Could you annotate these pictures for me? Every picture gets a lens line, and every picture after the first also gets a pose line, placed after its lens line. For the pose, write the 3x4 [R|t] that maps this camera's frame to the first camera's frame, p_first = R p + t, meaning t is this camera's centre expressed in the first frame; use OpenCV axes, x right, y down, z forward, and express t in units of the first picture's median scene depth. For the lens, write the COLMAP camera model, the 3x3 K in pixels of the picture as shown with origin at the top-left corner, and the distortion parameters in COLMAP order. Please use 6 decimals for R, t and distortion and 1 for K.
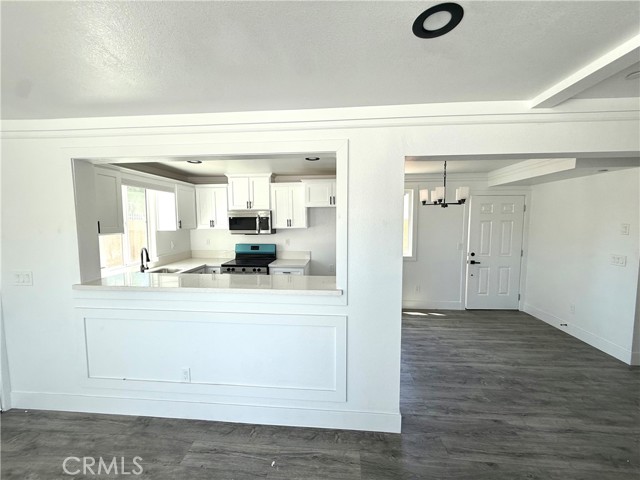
lens RADIAL K [[255.5, 0, 320.0], [0, 255.5, 240.0], [0, 0, 1]] dist [0.000741, -0.000146]
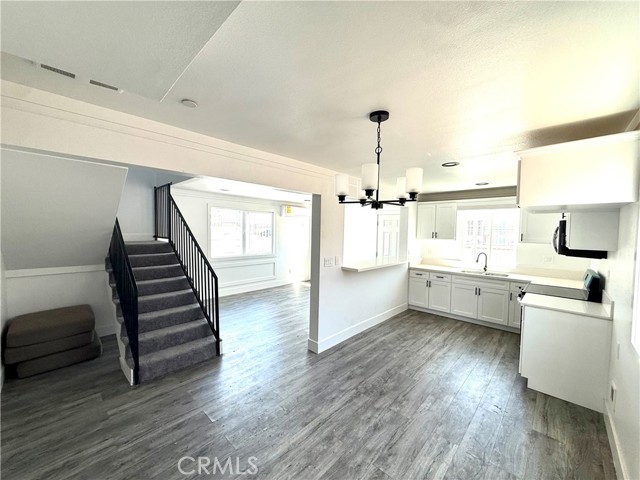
lens RADIAL K [[255.5, 0, 320.0], [0, 255.5, 240.0], [0, 0, 1]] dist [0.000741, -0.000146]
pose [[-0.626554, 0.025339, -0.778966, 1.040771], [-0.078715, 0.992303, 0.095592, -0.113337], [0.775393, 0.121210, -0.619737, 1.323014]]
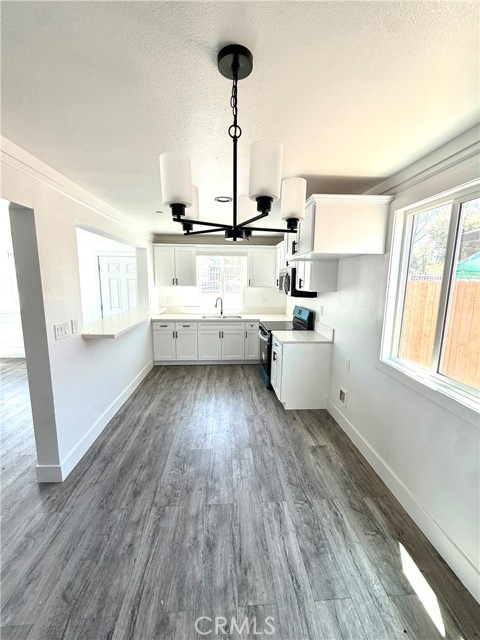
lens RADIAL K [[255.5, 0, 240.6], [0, 255.5, 318.5], [0, 0, 1]] dist [0.000741, -0.000146]
pose [[0.145592, 0.158282, -0.976601, 0.859096], [-0.094286, 0.984846, 0.145562, -0.086018], [0.984842, 0.070887, 0.158309, 1.020469]]
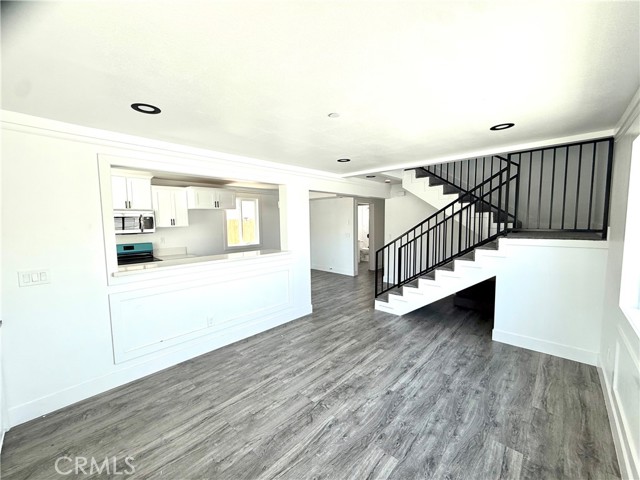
lens RADIAL K [[255.5, 0, 320.0], [0, 255.5, 240.0], [0, 0, 1]] dist [0.000741, -0.000146]
pose [[0.625084, -0.065579, 0.777798, -0.854496], [0.071363, 0.997093, 0.026718, 0.040753], [-0.777289, 0.038805, 0.627946, -0.308869]]
